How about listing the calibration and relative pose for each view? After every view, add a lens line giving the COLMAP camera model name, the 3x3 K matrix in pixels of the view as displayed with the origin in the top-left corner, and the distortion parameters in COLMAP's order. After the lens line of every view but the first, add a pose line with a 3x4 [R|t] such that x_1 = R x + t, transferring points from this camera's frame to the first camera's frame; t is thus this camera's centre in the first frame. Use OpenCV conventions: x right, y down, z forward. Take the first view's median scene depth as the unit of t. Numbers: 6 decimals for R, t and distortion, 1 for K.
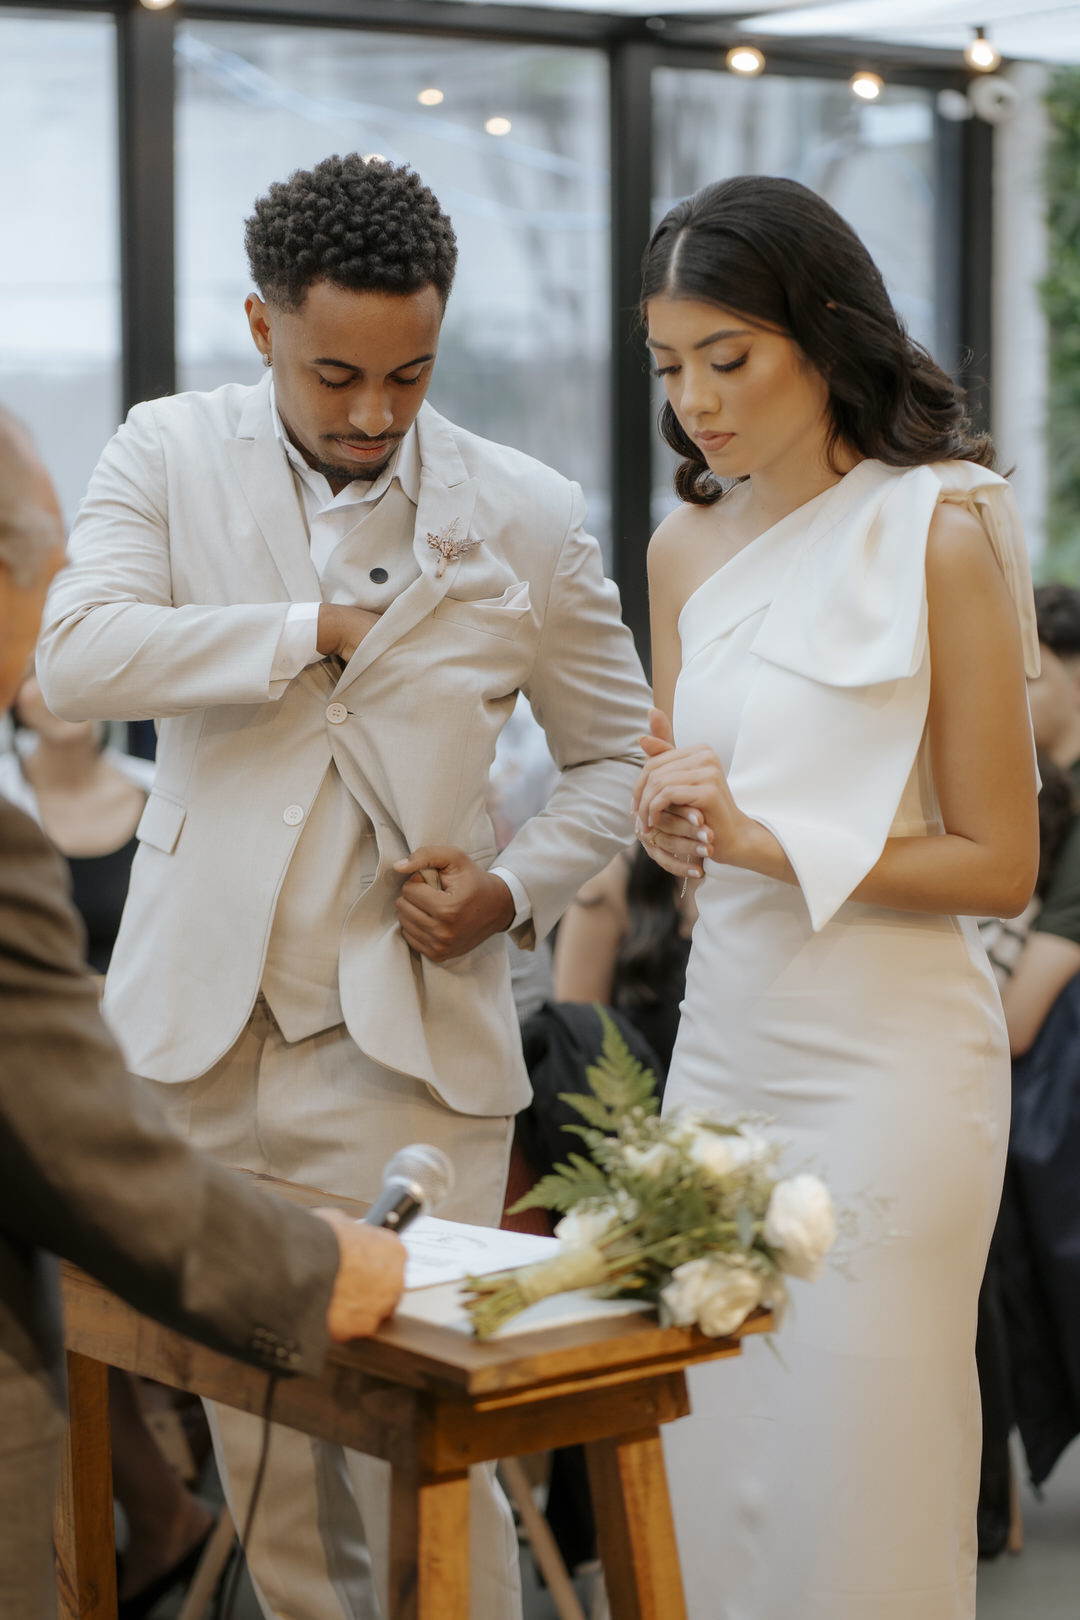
lens RADIAL K [[3817.1, 0, 540.0], [0, 3817.1, 810.0], [0, 0, 1]] dist [-0.019374, -0.064093]
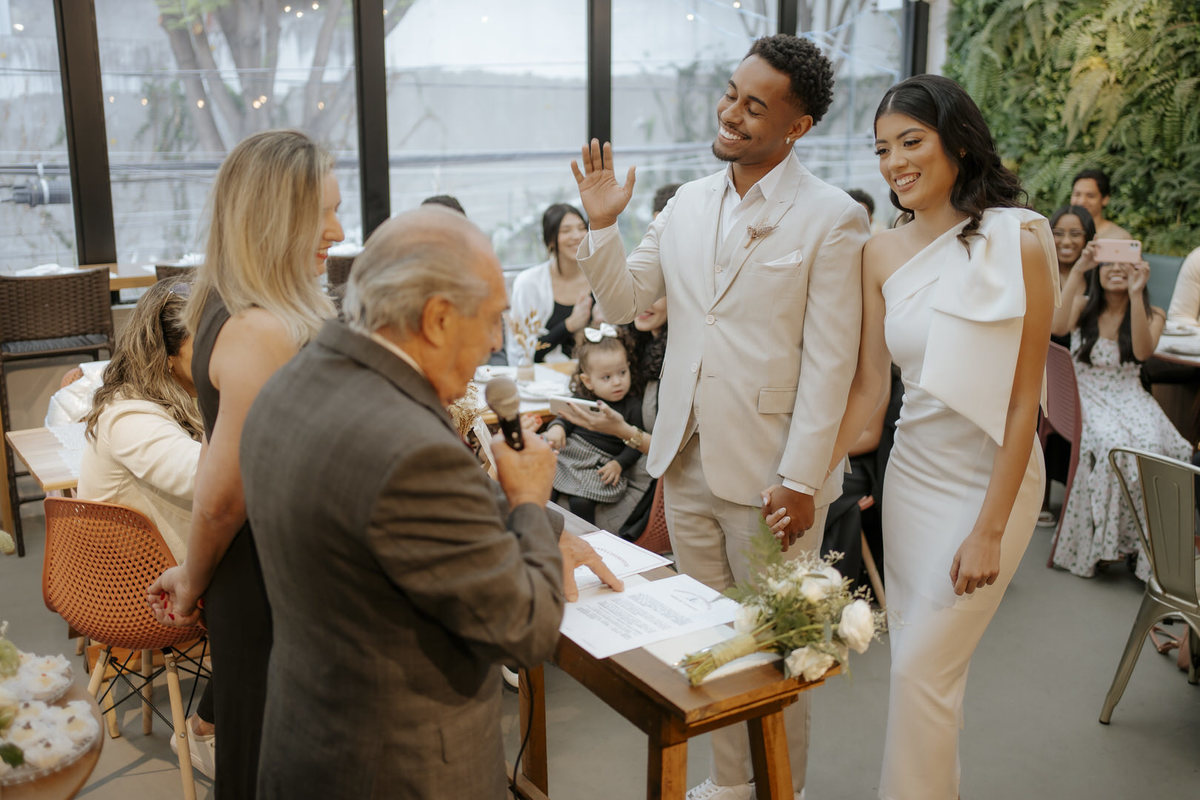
lens RADIAL K [[1249.1, 0, 600.0], [0, 1249.1, 400.0], [0, 0, 1]] dist [-0.010701, 0.220846]
pose [[0.992997, 0.025434, -0.115367, 0.007657], [-0.009753, 0.990865, 0.134505, -0.095306], [0.117734, -0.132438, 0.984174, 0.359264]]
